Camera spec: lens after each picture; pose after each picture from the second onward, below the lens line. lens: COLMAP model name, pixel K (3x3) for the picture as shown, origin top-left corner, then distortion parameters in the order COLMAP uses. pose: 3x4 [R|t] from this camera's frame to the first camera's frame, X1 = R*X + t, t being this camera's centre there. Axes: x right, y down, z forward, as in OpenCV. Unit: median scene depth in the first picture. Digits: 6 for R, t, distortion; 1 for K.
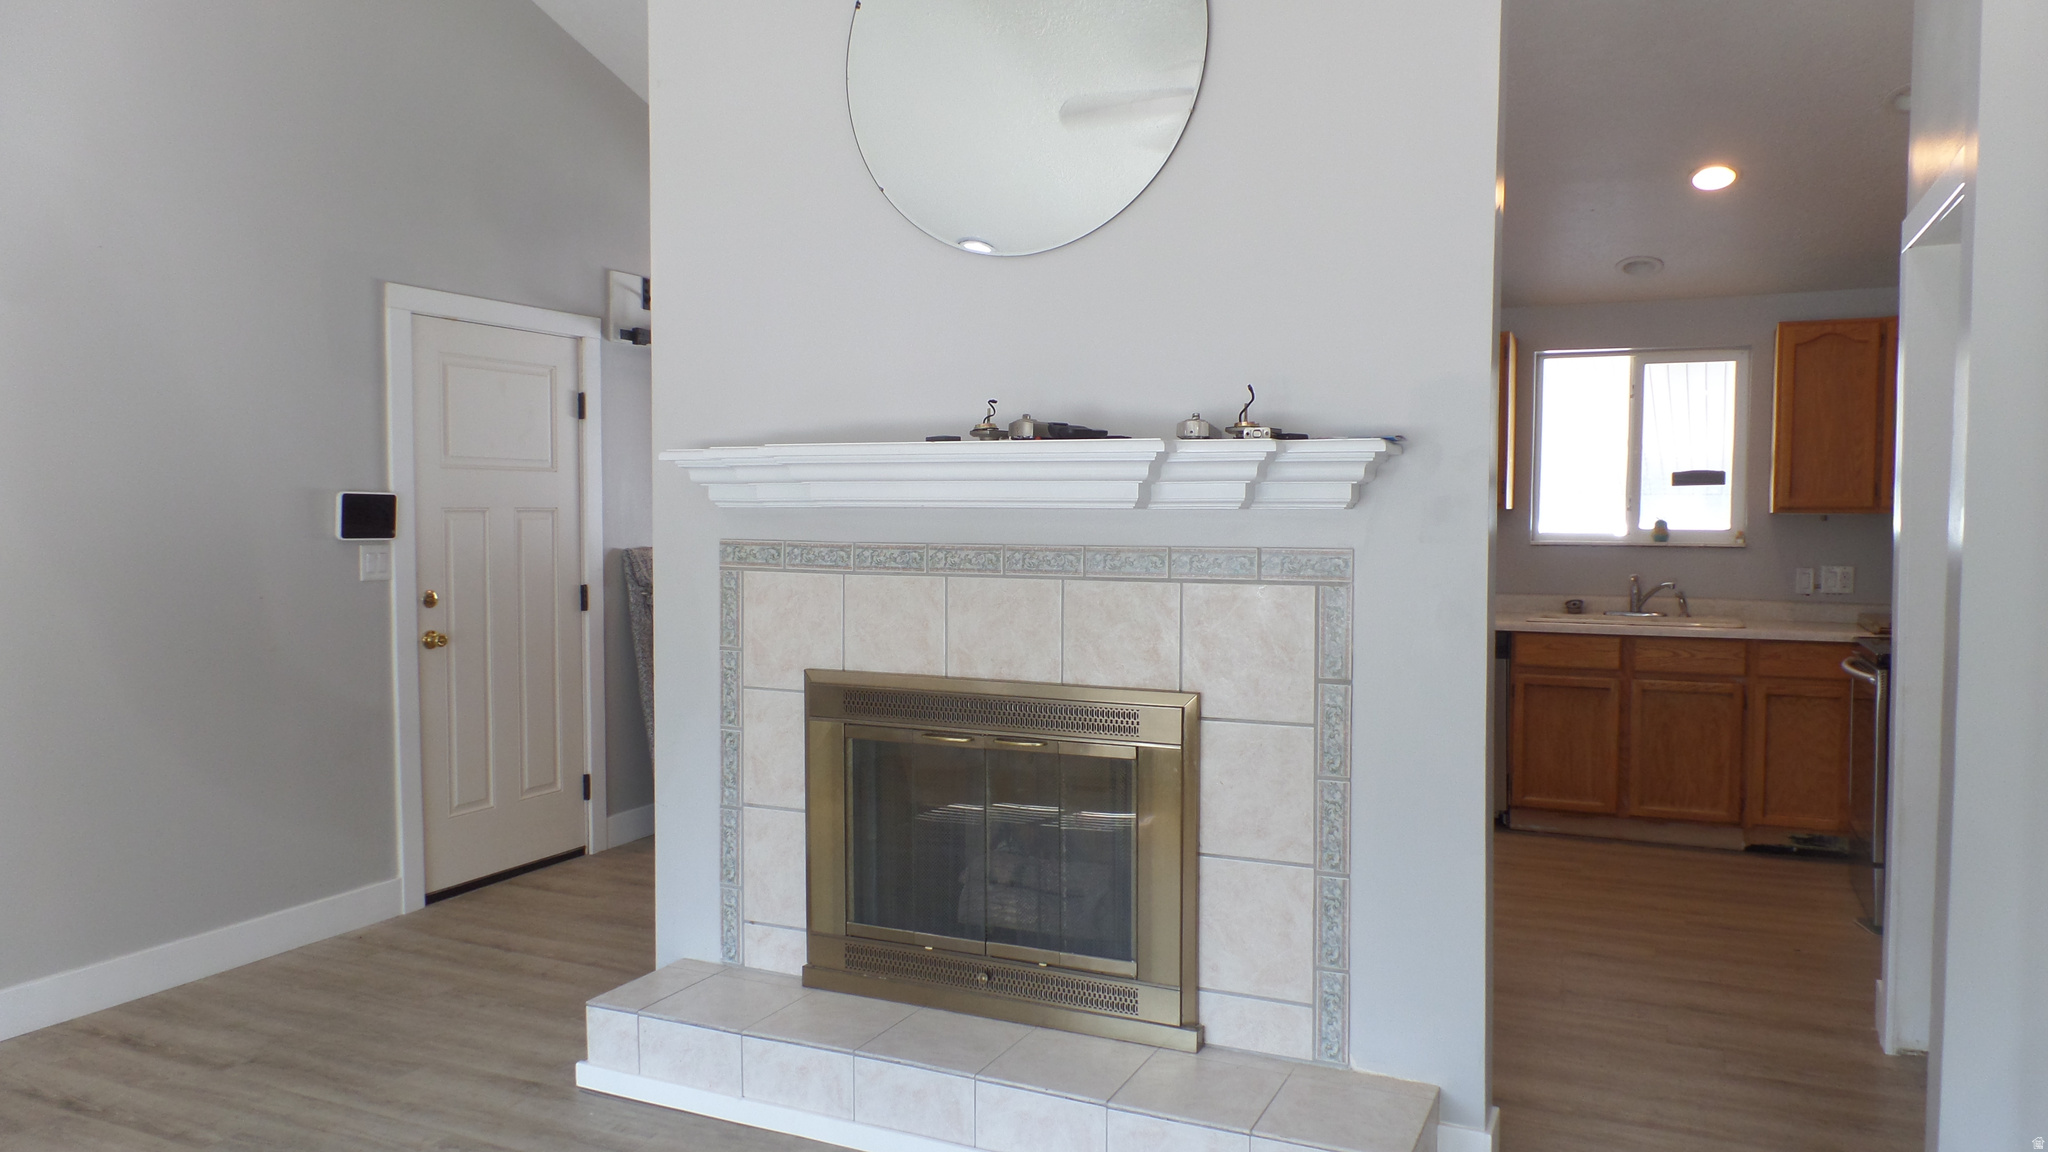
lens RADIAL K [[1431.2, 0, 1022.2], [0, 1431.2, 578.4], [0, 0, 1]] dist [0.016858, 0.000217]
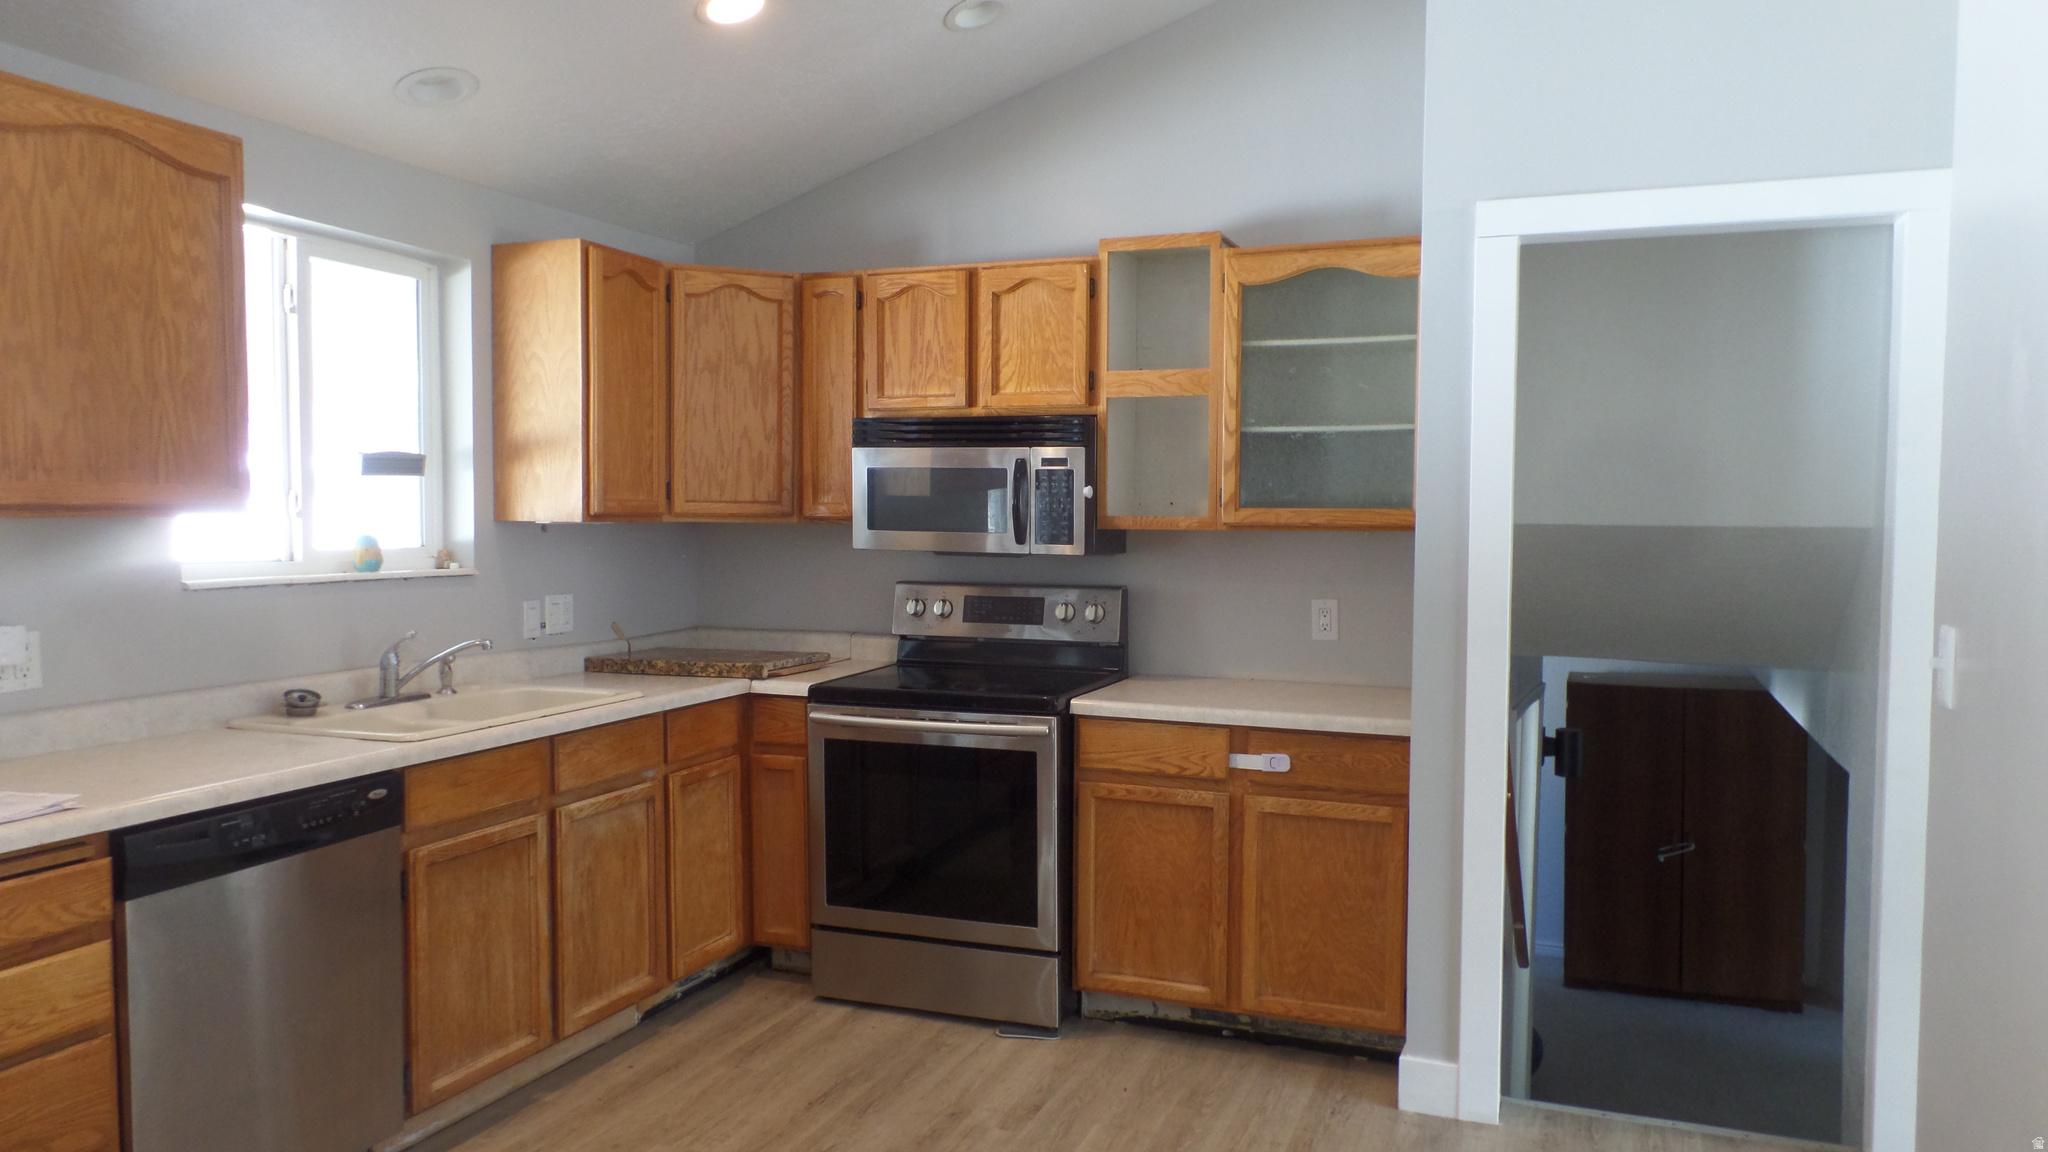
lens RADIAL K [[1431.2, 0, 1023.1], [0, 1431.2, 581.9], [0, 0, 1]] dist [0.016858, 0.000217]
pose [[-0.063637, -0.049124, 0.996763, -0.277462], [0.042298, 0.997757, 0.051873, -0.073415], [-0.997076, 0.045463, -0.061416, 1.406897]]
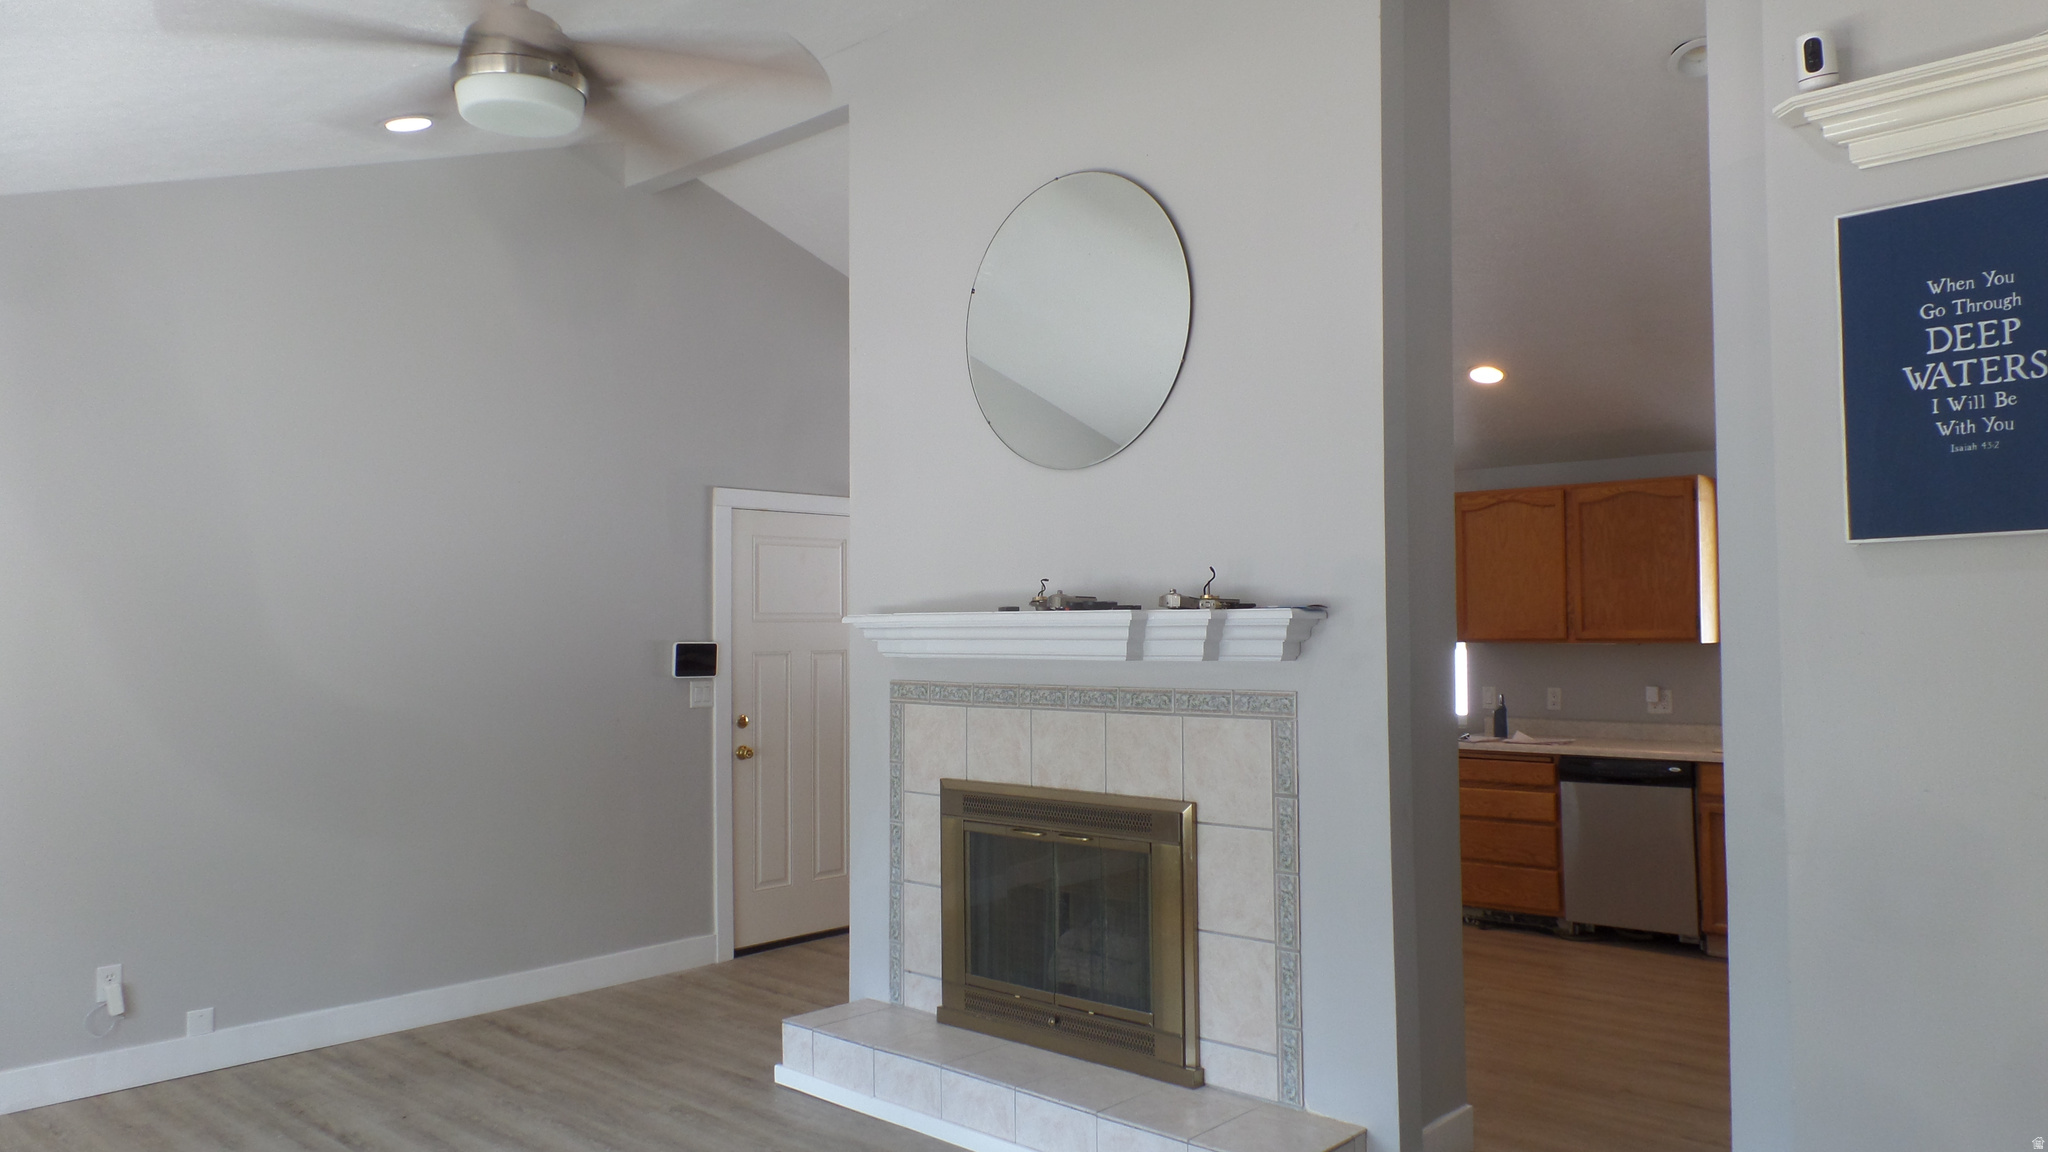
lens RADIAL K [[1431.2, 0, 1017.4], [0, 1431.2, 573.0], [0, 0, 1]] dist [0.016858, 0.000217]
pose [[0.951524, -0.022834, -0.306725, 0.332561], [-0.003930, 0.996256, -0.086359, -0.012533], [0.307549, 0.083378, 0.947872, -0.258812]]
